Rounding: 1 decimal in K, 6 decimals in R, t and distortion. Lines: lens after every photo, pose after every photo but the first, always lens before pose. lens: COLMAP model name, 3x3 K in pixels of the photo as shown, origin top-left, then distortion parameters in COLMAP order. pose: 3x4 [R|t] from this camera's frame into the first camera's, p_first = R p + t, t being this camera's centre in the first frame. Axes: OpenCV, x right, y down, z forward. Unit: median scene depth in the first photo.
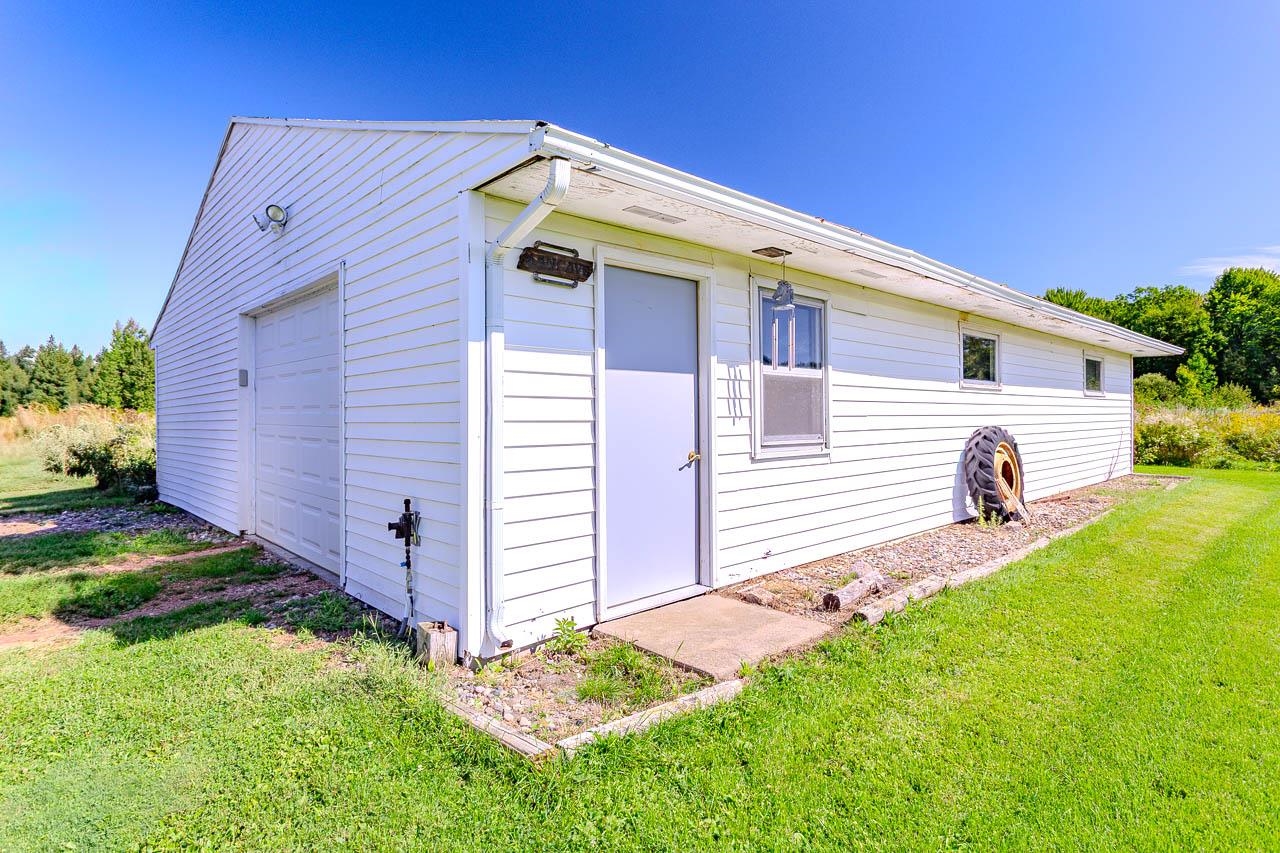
lens RADIAL K [[679.1, 0, 639.4], [0, 679.1, 422.9], [0, 0, 1]] dist [0.000720, 0.000111]
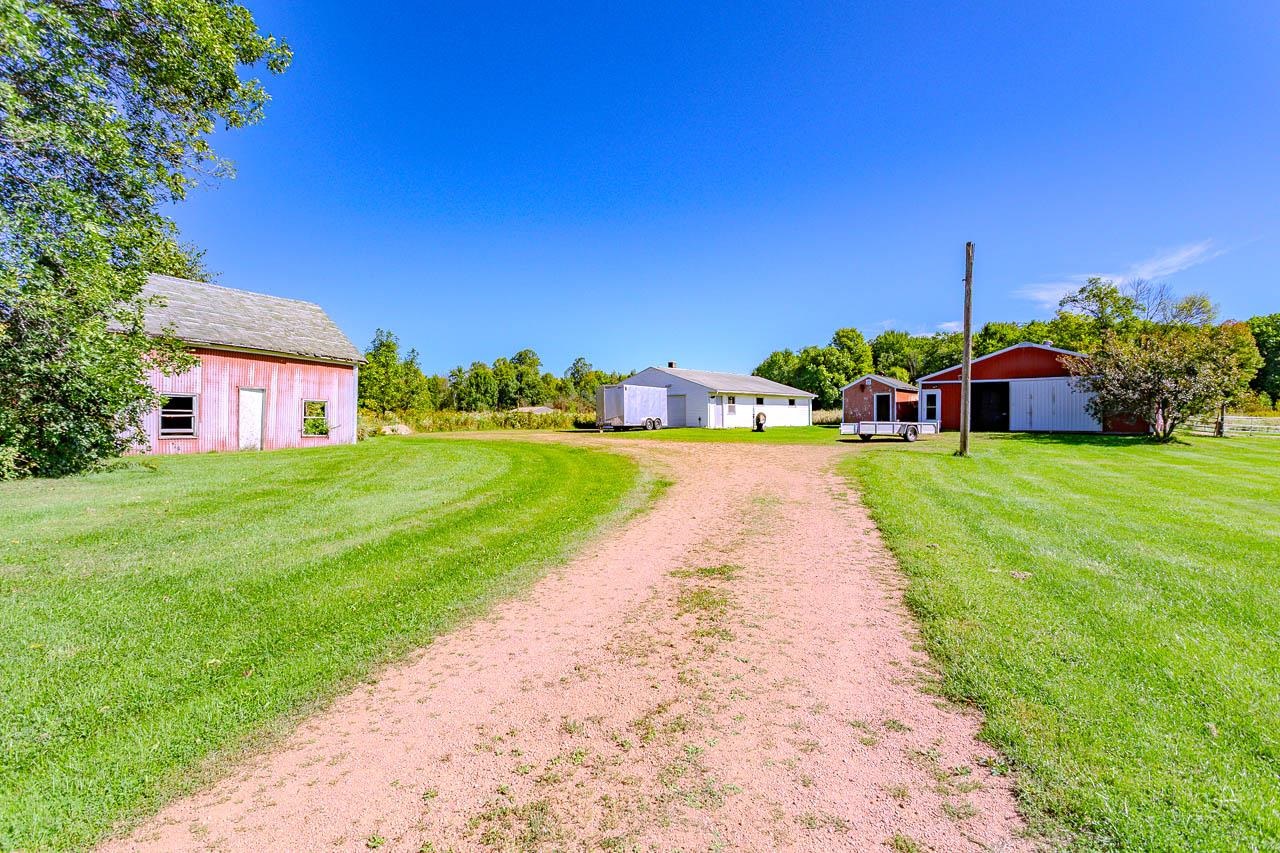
lens RADIAL K [[610.9, 0, 640.4], [0, 610.9, 424.3], [0, 0, 1]] dist [0.005683, 0.001465]
pose [[0.993692, -0.000051, 0.112140, -0.944326], [0.000197, 0.999999, -0.001293, 0.096071], [-0.112140, 0.001307, 0.993692, -3.469742]]
